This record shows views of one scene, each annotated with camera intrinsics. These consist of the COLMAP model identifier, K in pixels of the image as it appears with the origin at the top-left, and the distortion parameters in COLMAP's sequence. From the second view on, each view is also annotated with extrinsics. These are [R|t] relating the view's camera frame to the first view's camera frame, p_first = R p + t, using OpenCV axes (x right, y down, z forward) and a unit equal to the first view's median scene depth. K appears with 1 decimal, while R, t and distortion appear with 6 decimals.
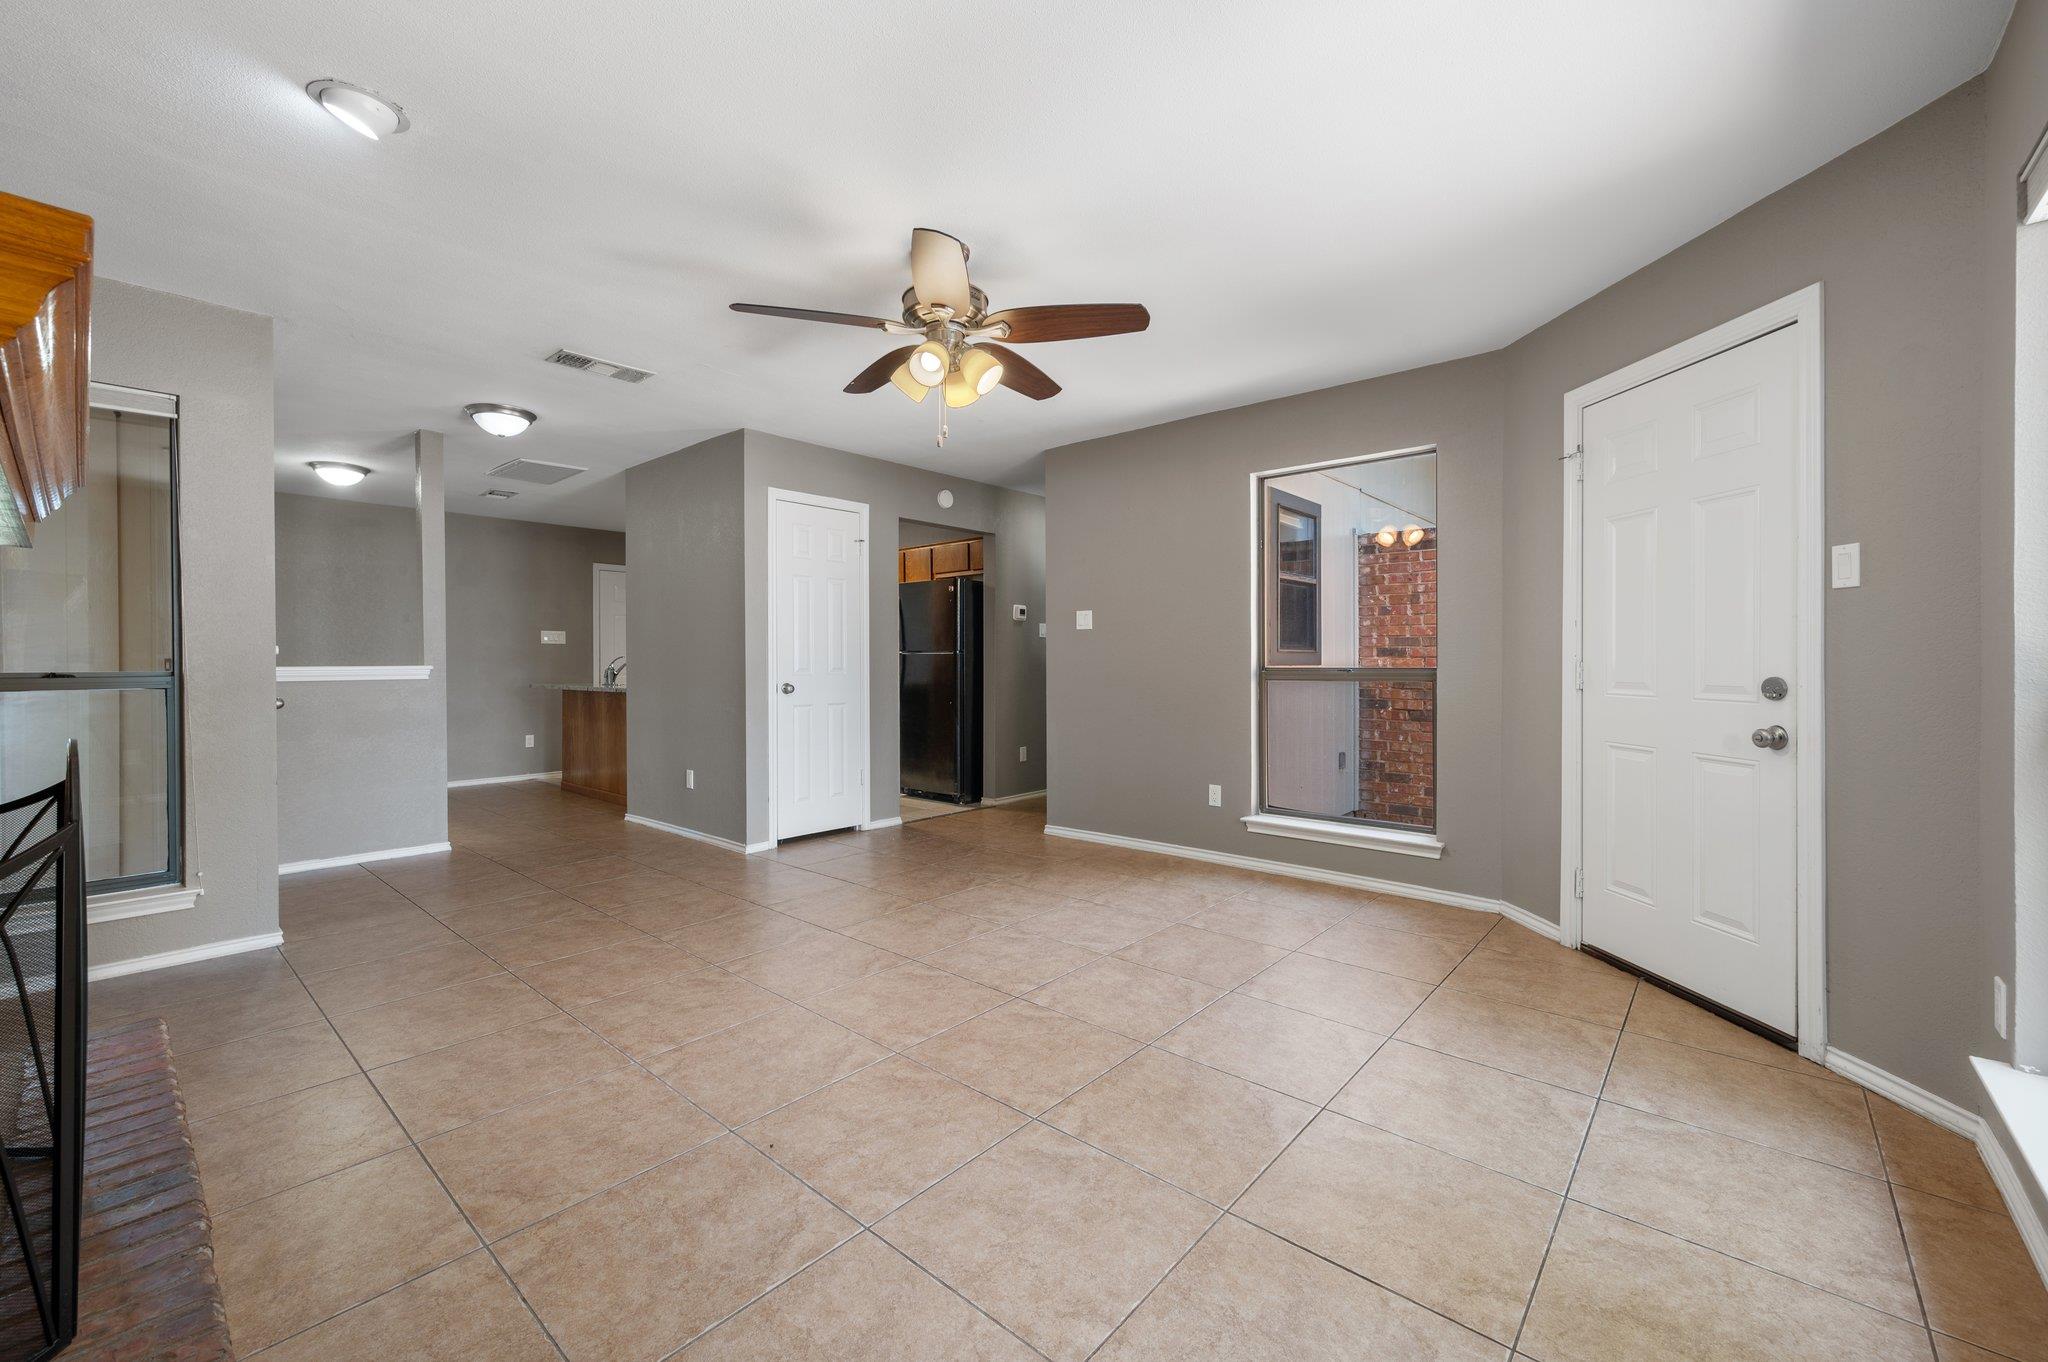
lens RADIAL K [[827.2, 0, 1022.1], [0, 827.2, 659.1], [0, 0, 1]] dist [0.002750, 0.000165]
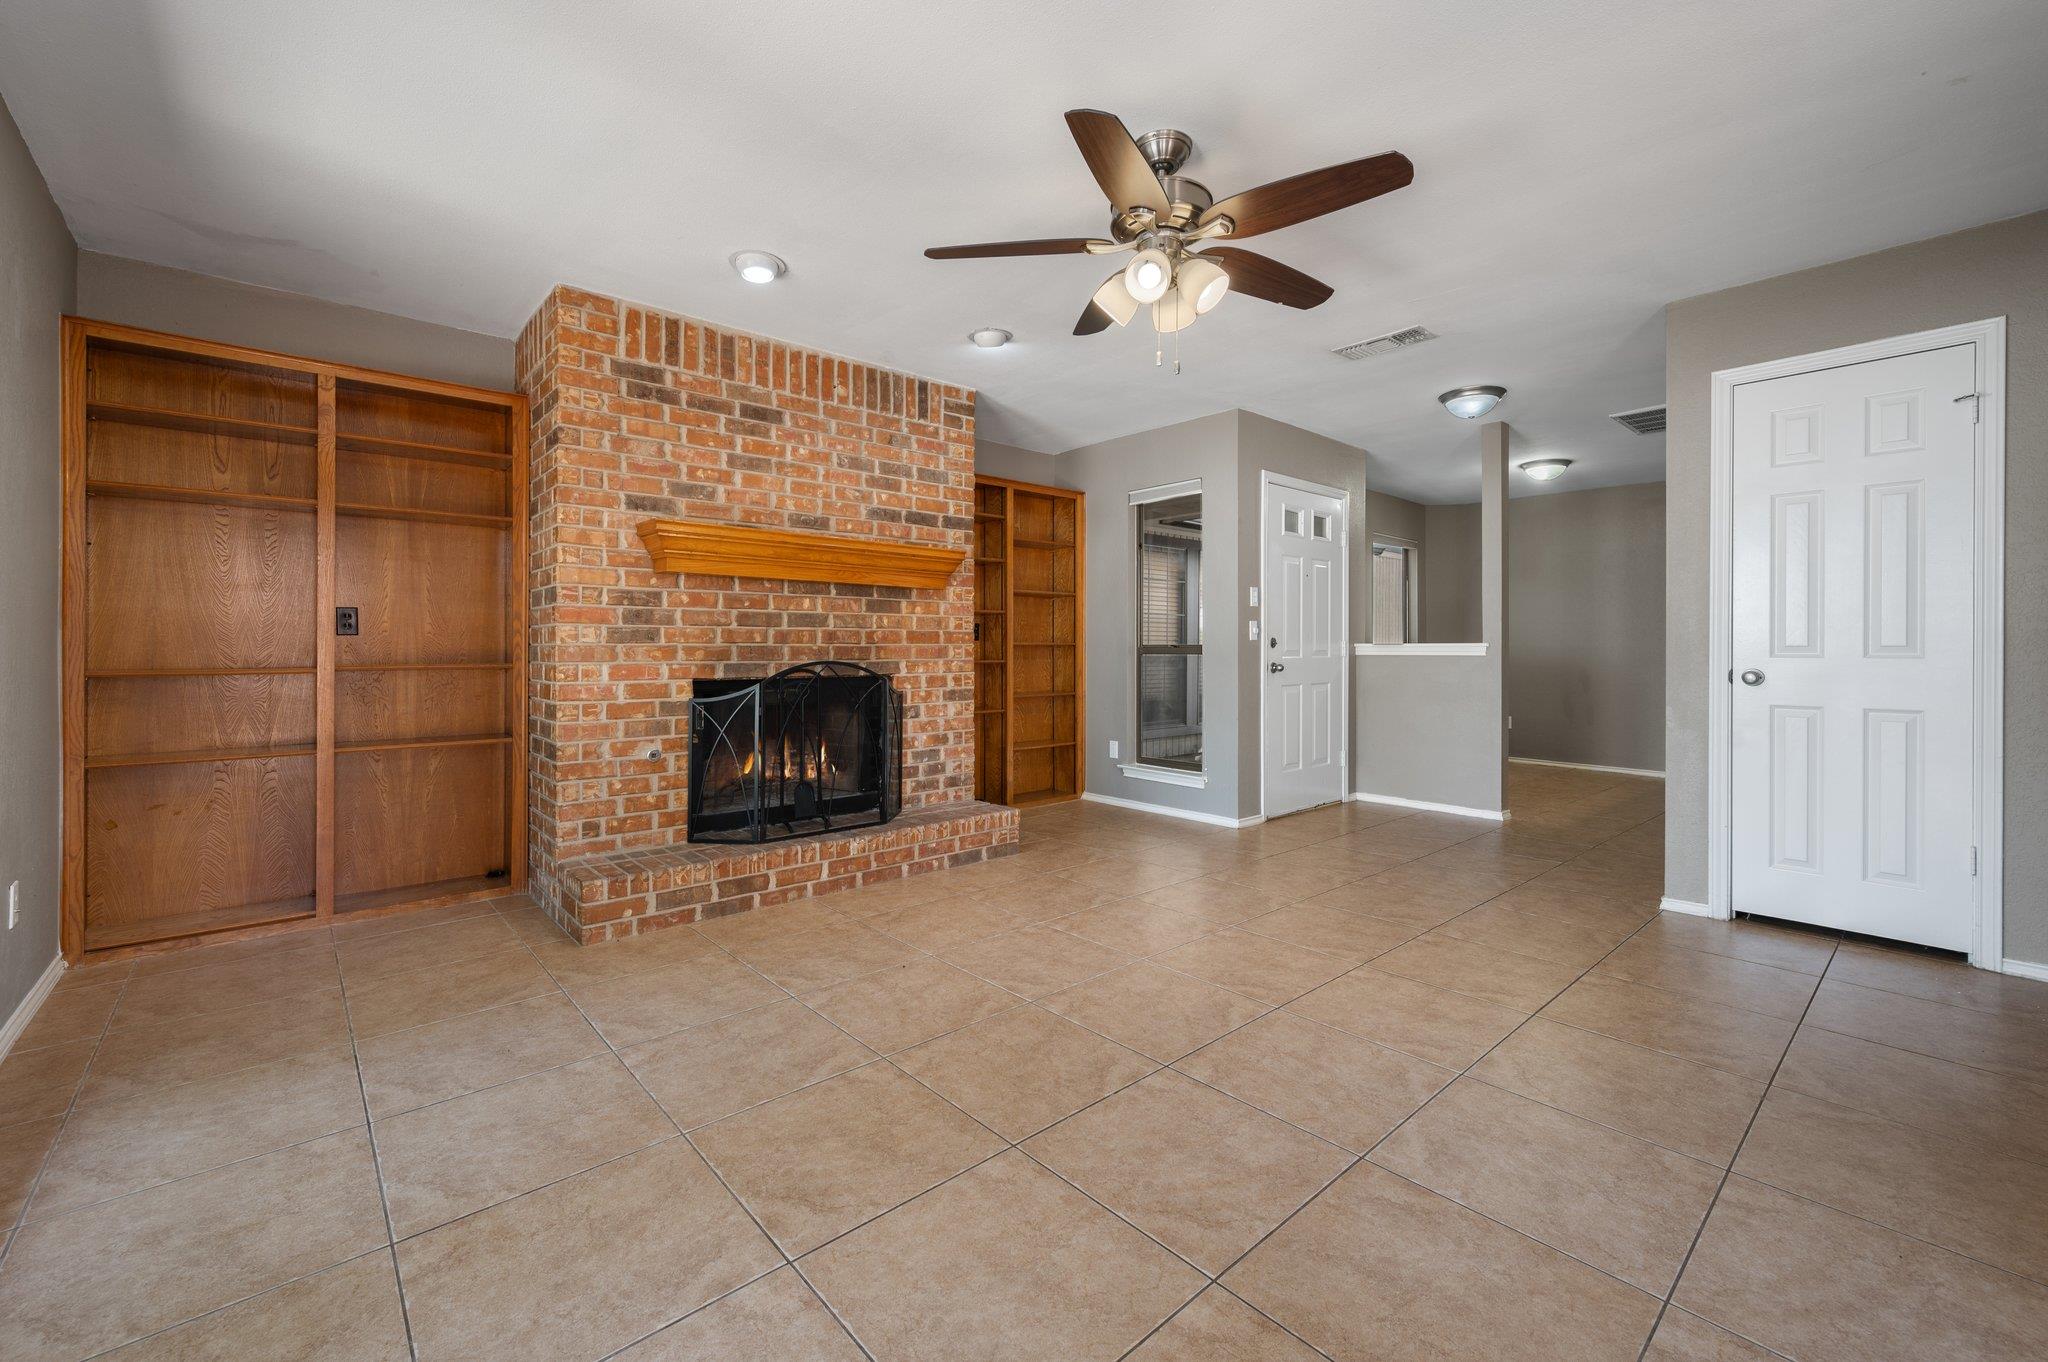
lens RADIAL K [[842.7, 0, 1023.5], [0, 842.7, 649.1], [0, 0, 1]] dist [-0.000442, -0.000308]
pose [[-0.125688, 0.003266, -0.992064, 0.831510], [-0.000413, 0.999994, 0.003345, 0.022981], [0.992070, 0.000830, -0.125686, 1.030083]]
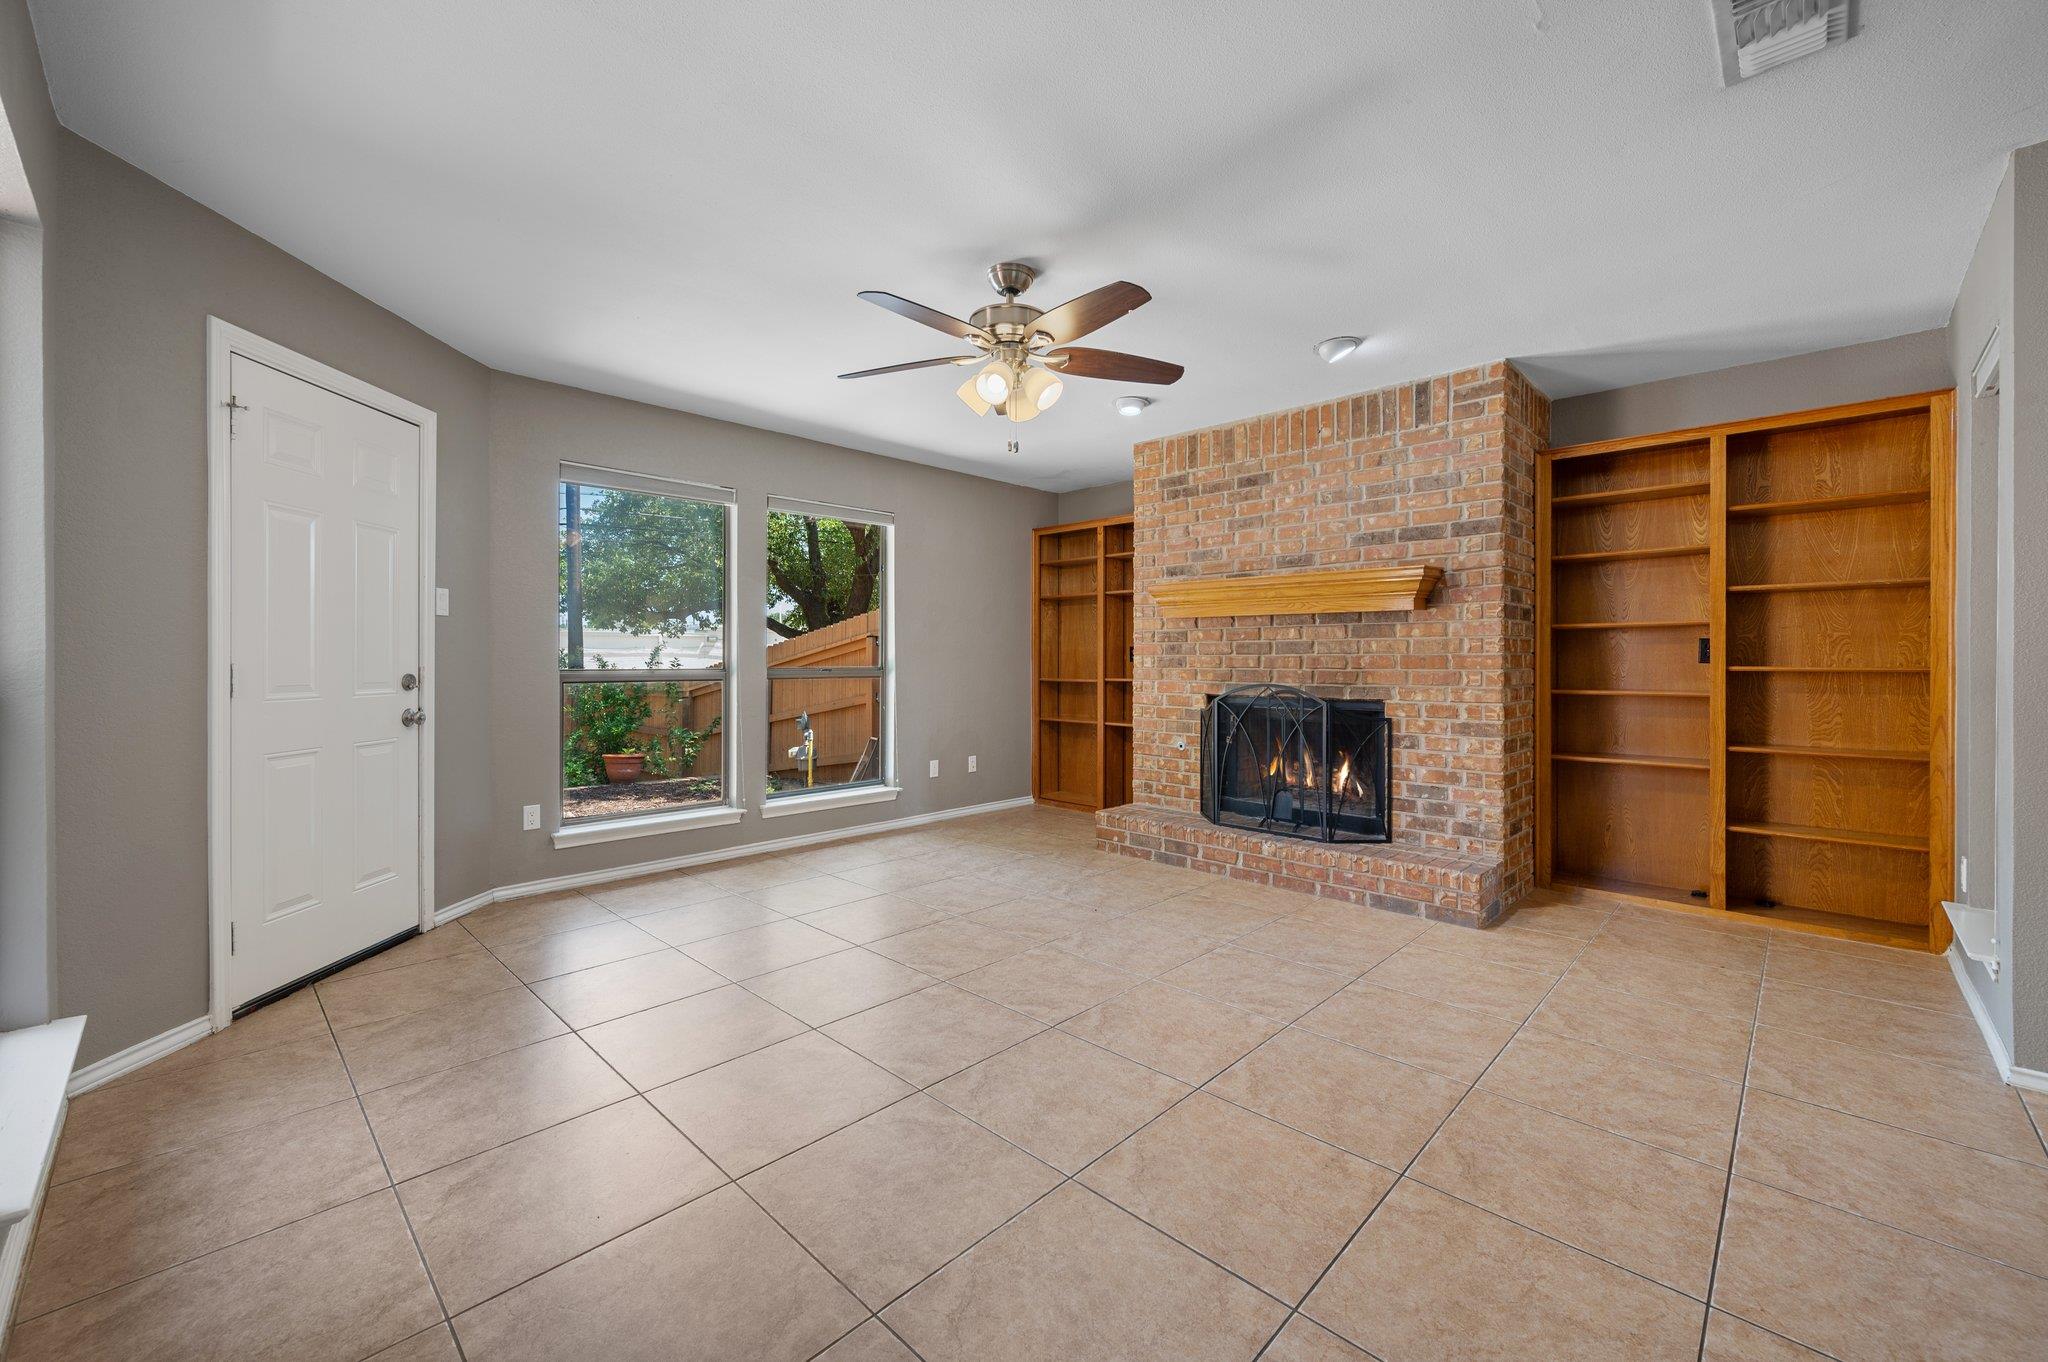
lens RADIAL K [[816.7, 0, 1024.8], [0, 816.7, 666.7], [0, 0, 1]] dist [-0.000468, 0.000036]
pose [[-0.998825, 0.001019, 0.048443, -0.170527], [0.001409, 0.999967, 0.008024, 0.000175], [-0.048433, 0.008083, -0.998794, 2.163412]]
